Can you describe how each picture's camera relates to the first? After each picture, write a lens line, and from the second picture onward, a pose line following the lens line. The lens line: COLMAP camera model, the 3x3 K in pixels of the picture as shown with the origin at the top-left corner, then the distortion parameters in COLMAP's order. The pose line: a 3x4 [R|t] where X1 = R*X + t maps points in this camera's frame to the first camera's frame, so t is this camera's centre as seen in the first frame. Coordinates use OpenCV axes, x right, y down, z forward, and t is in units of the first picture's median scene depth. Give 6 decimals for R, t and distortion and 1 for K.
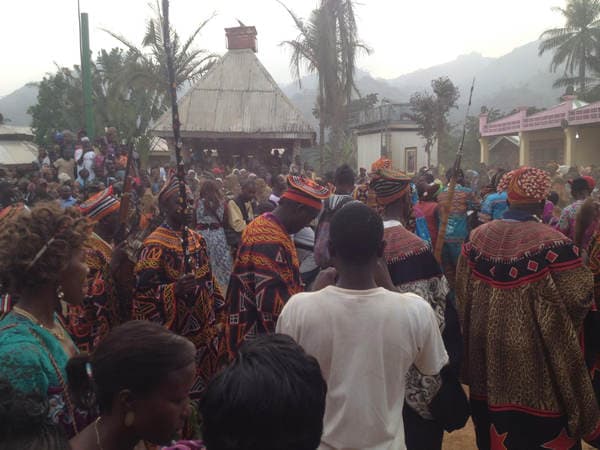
lens RADIAL K [[575.4, 0, 297.7], [0, 575.4, 233.5], [0, 0, 1]] dist [0.177883, -0.352826]
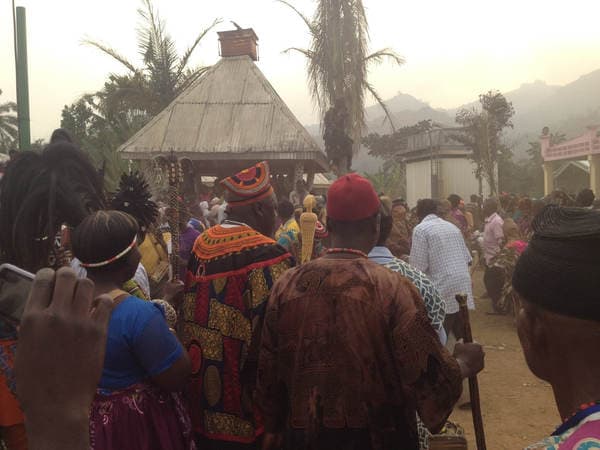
lens RADIAL K [[582.5, 0, 297.7], [0, 582.5, 223.2], [0, 0, 1]] dist [0.164449, -0.380450]
pose [[0.994893, -0.001118, -0.100928, 0.051828], [-0.006267, 0.997325, -0.072825, -0.011139], [0.100740, 0.073086, 0.992225, 0.131402]]
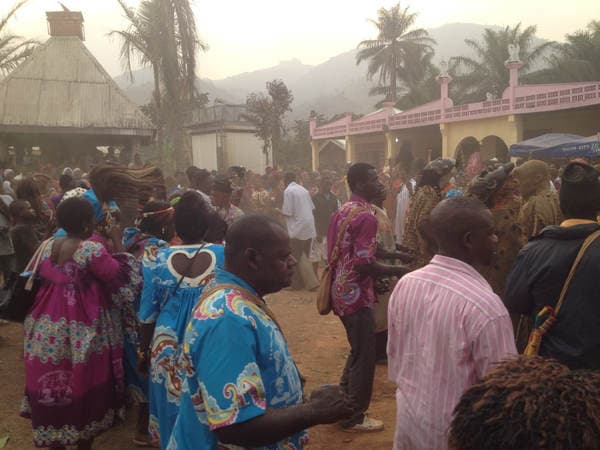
lens RADIAL K [[570.5, 0, 298.1], [0, 570.5, 240.1], [0, 0, 1]] dist [0.182626, -0.336581]
pose [[0.957831, -0.035618, 0.285114, -0.014913], [0.032646, 0.999352, 0.015172, -0.000834], [-0.285470, -0.005225, 0.958373, 0.019154]]
